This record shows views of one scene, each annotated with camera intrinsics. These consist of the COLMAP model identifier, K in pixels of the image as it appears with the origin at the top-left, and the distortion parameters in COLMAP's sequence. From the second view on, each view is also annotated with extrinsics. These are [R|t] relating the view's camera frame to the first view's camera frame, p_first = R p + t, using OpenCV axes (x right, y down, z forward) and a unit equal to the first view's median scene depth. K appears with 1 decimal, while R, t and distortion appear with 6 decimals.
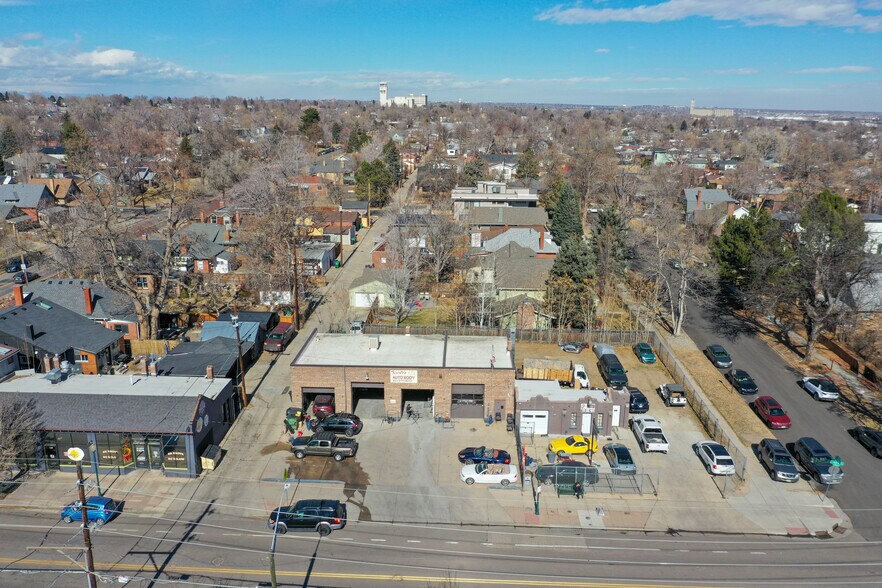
lens RADIAL K [[685.9, 0, 446.1], [0, 685.9, 292.5], [0, 0, 1]] dist [-0.015112, -0.009069]
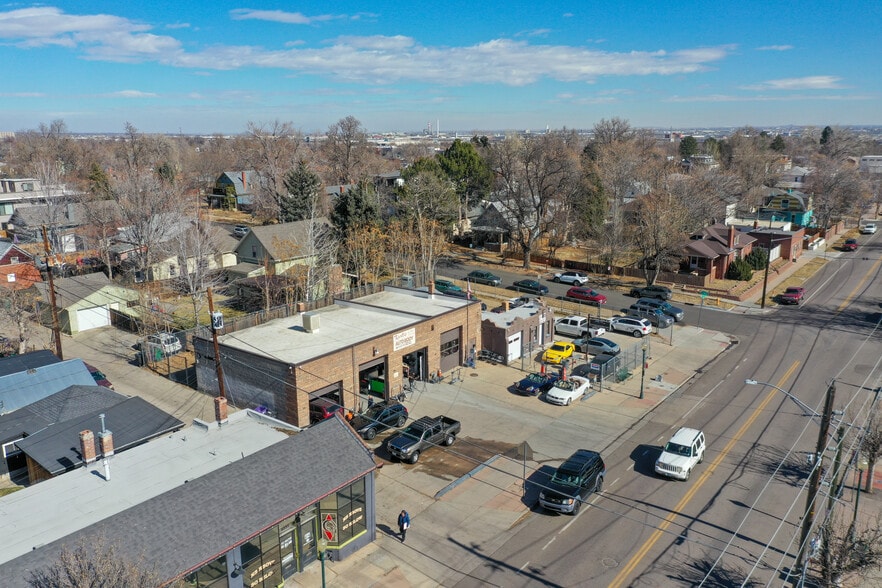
lens RADIAL K [[690.7, 0, 441.0], [0, 690.7, 294.0], [0, 0, 1]] dist [-0.007853, -0.003996]
pose [[0.586042, -0.200477, 0.785088, -0.665021], [0.223405, 0.971332, 0.081271, 0.013457], [-0.778874, 0.127765, 0.614029, 0.456271]]
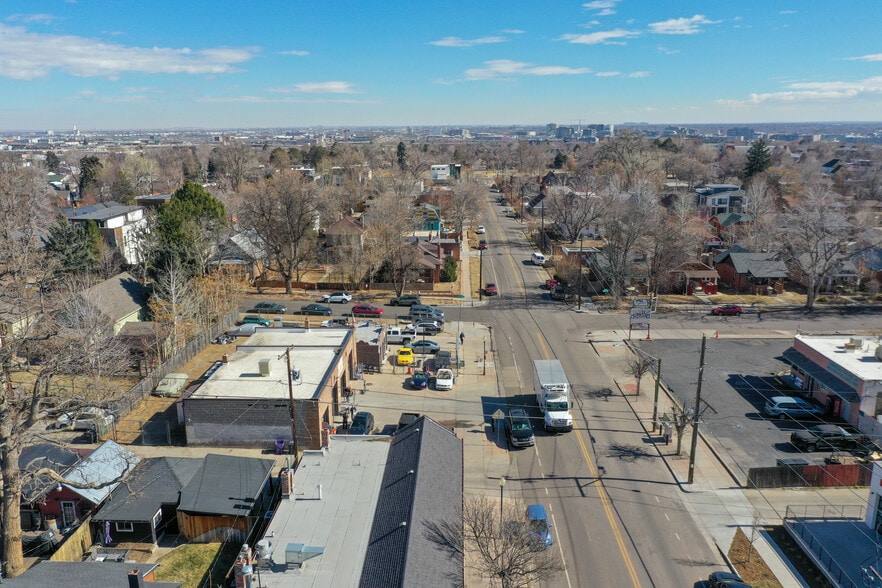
lens RADIAL K [[687.8, 0, 442.4], [0, 687.8, 316.1], [0, 0, 1]] dist [-0.004956, 0.000265]
pose [[-0.002960, -0.273060, 0.961992, -1.042913], [0.265246, 0.927324, 0.264036, -0.182185], [-0.964176, 0.255946, 0.069683, 0.755583]]
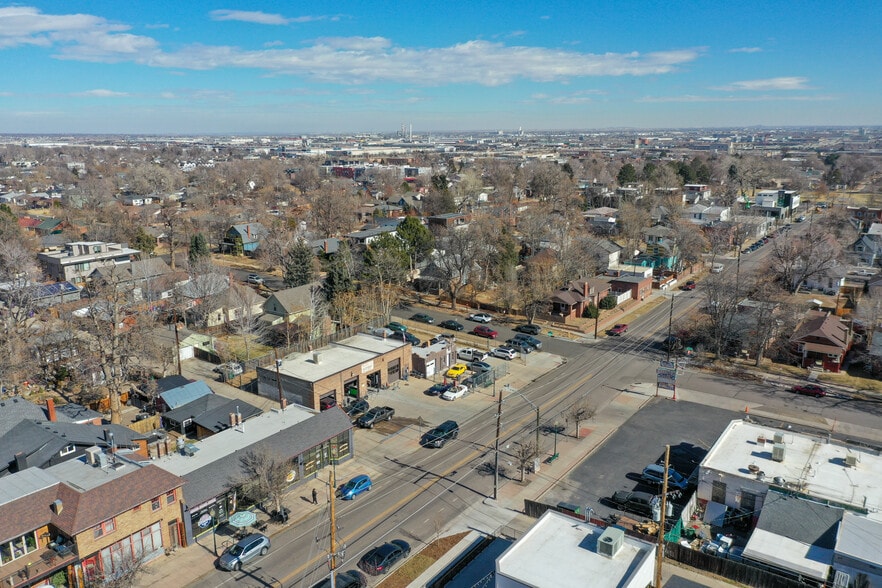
lens RADIAL K [[690.7, 0, 441.0], [0, 690.7, 294.0], [0, 0, 1]] dist [-0.007853, -0.003996]
pose [[0.555890, -0.204549, 0.805696, -1.180986], [0.227992, 0.969600, 0.088858, -0.135605], [-0.799378, 0.134297, 0.585627, -0.060445]]
